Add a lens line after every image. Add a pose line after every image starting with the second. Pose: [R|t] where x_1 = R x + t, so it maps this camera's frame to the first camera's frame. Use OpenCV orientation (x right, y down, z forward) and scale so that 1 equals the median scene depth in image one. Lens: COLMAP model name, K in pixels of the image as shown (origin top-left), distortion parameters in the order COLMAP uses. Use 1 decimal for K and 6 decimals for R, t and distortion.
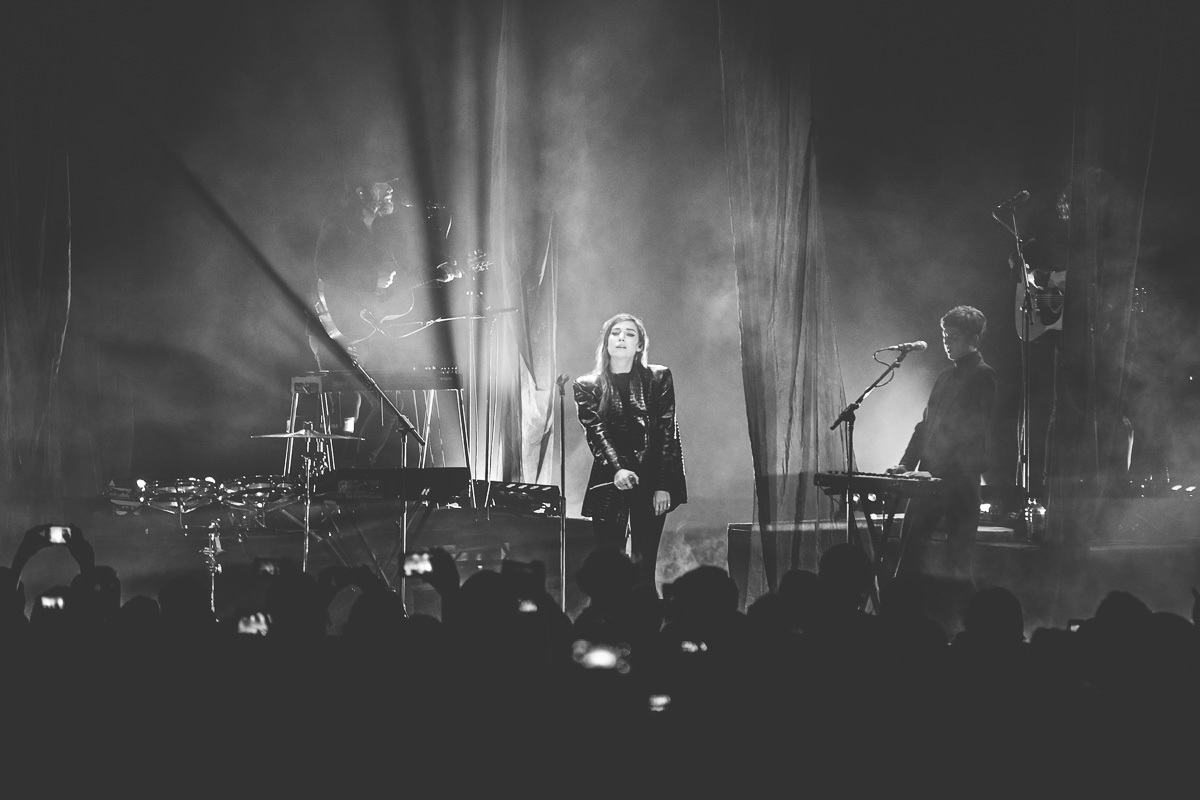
lens RADIAL K [[6617.7, 0, 597.4], [0, 6617.7, 399.5], [0, 0, 1]] dist [-0.483211, 0.000000]
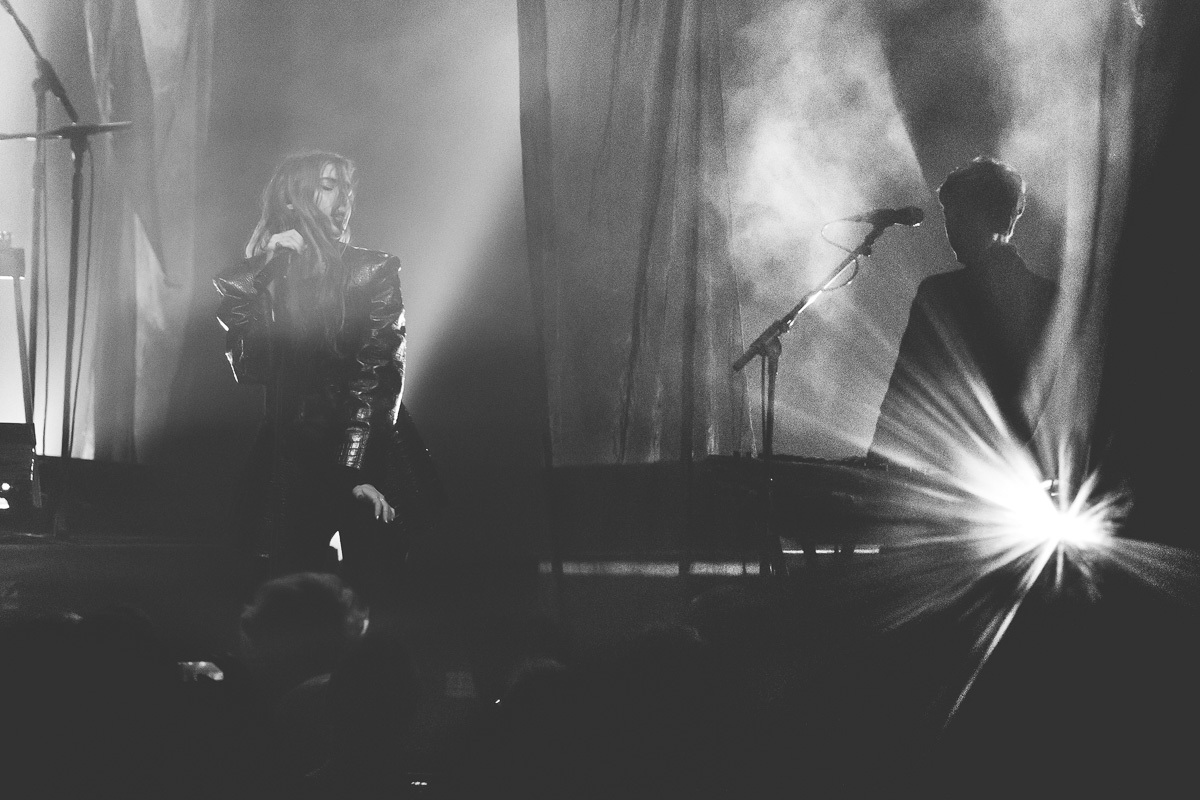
lens RADIAL K [[6617.7, 0, 600.5], [0, 6617.7, 401.5], [0, 0, 1]] dist [-0.483211, 0.000000]
pose [[0.998020, 0.021972, 0.058929, -0.005505], [-0.022010, 0.999758, -0.000004, 0.007151], [-0.058915, -0.001293, 0.998262, 0.485763]]
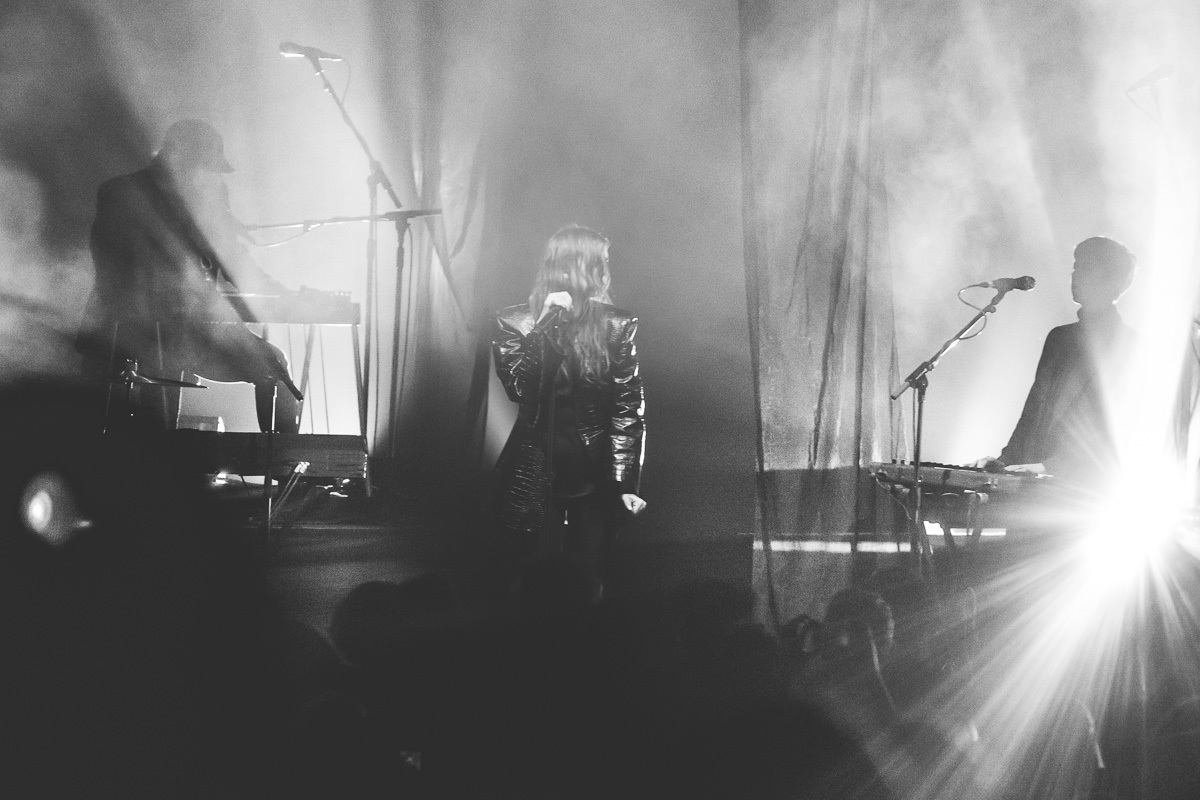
lens RADIAL K [[6617.7, 0, 600.6], [0, 6617.7, 400.1], [0, 0, 1]] dist [-0.483211, 0.000000]
pose [[0.999578, 0.028150, 0.007232, -0.000023], [-0.028156, 0.999603, 0.000834, 0.004915], [-0.007205, -0.001037, 0.999974, 0.313017]]
